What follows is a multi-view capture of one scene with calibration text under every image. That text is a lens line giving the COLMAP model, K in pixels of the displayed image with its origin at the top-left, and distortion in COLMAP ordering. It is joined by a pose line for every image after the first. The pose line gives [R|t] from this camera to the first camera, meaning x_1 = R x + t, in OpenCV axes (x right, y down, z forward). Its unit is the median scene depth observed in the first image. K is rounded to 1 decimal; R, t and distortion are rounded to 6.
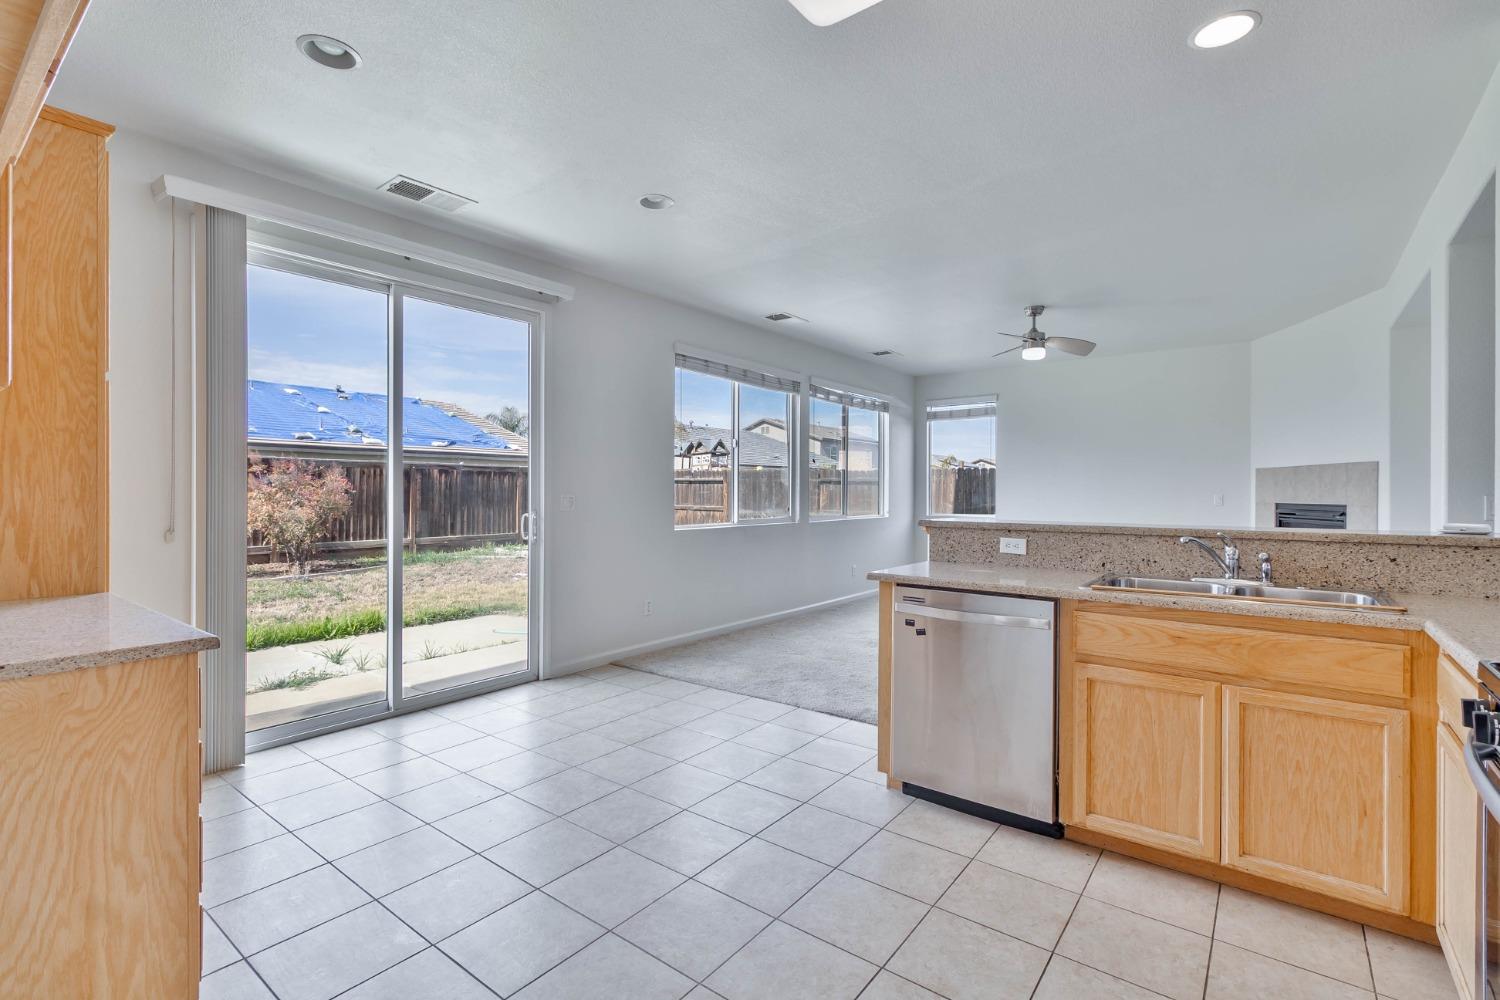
lens RADIAL K [[690.7, 0, 741.8], [0, 690.7, 481.1], [0, 0, 1]] dist [0.000951, -0.000119]
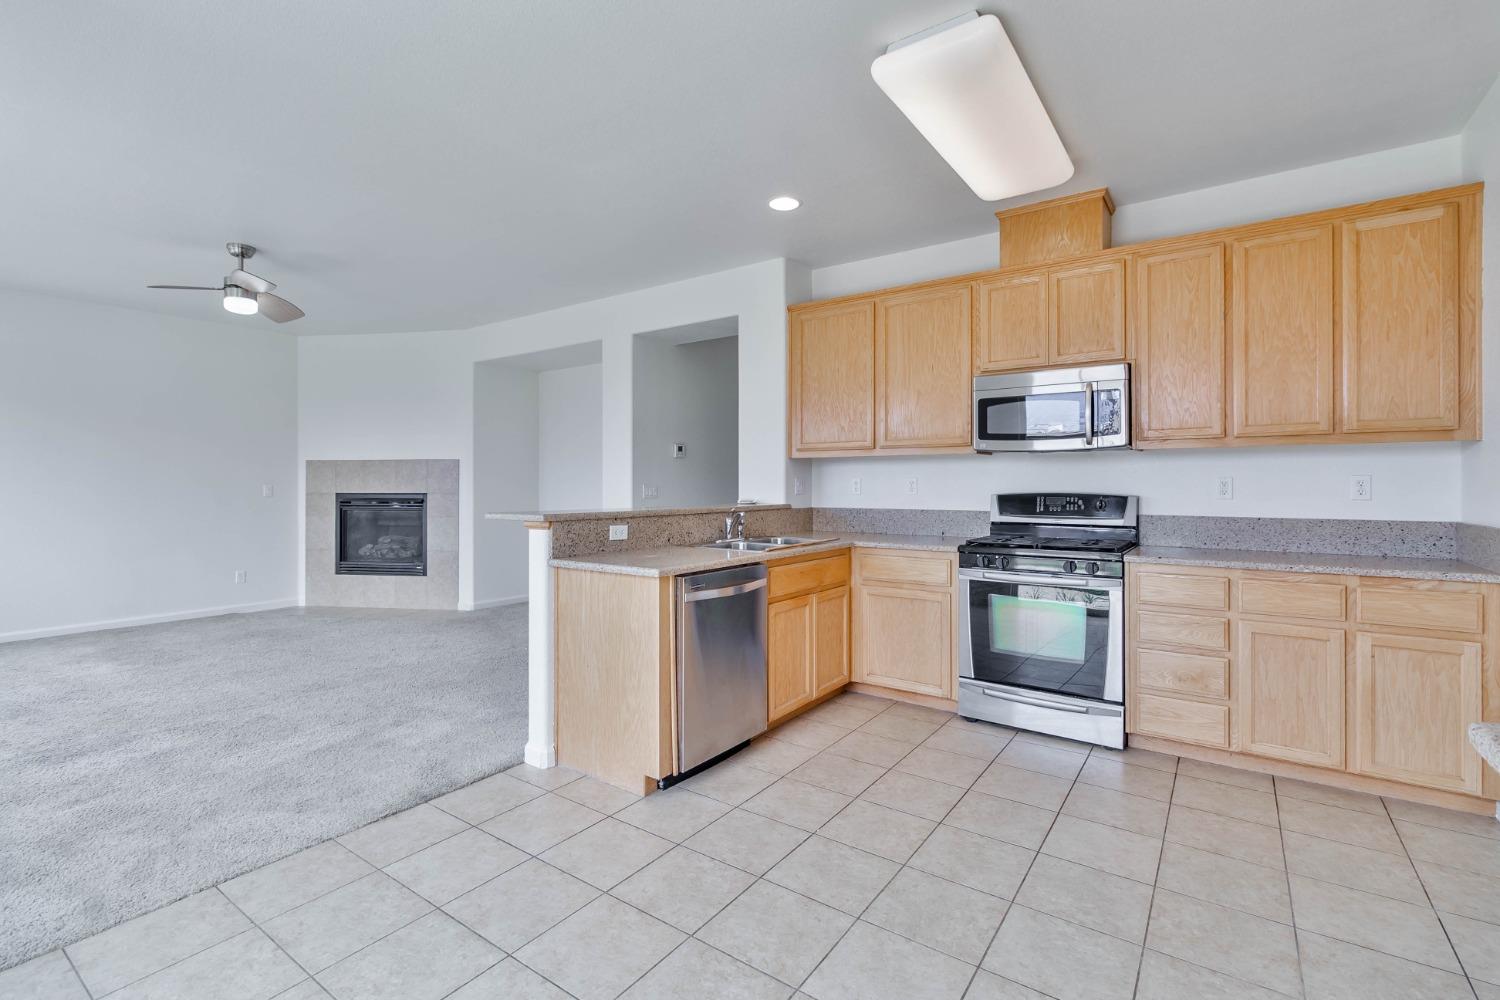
lens RADIAL K [[690.7, 0, 741.8], [0, 690.7, 481.1], [0, 0, 1]] dist [0.000951, -0.000119]
pose [[-0.039321, 0.001275, 0.999226, -0.645563], [-0.011397, 0.999934, -0.001724, 0.012905], [-0.999162, -0.011456, -0.039304, 0.803814]]
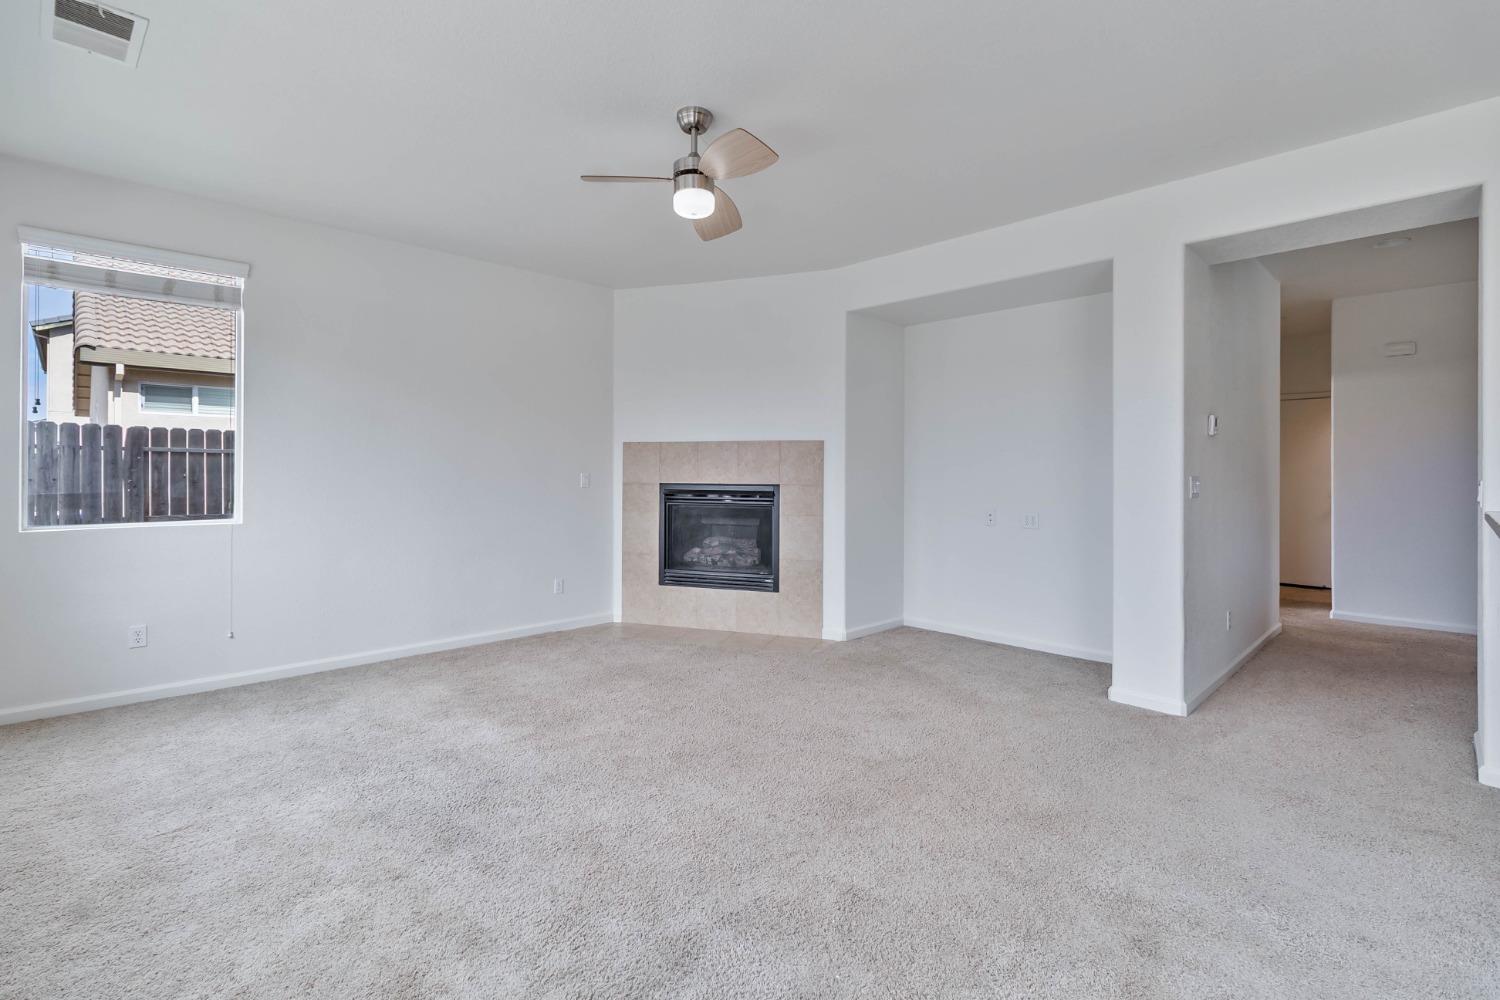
lens RADIAL K [[700.0, 0, 746.3], [0, 700.0, 468.9], [0, 0, 1]] dist [0.000628, 0.000010]
pose [[0.125554, 0.000465, 0.992087, -0.152516], [-0.016715, 0.999859, 0.001647, 0.018738], [-0.991946, -0.016789, 0.125545, 1.538303]]
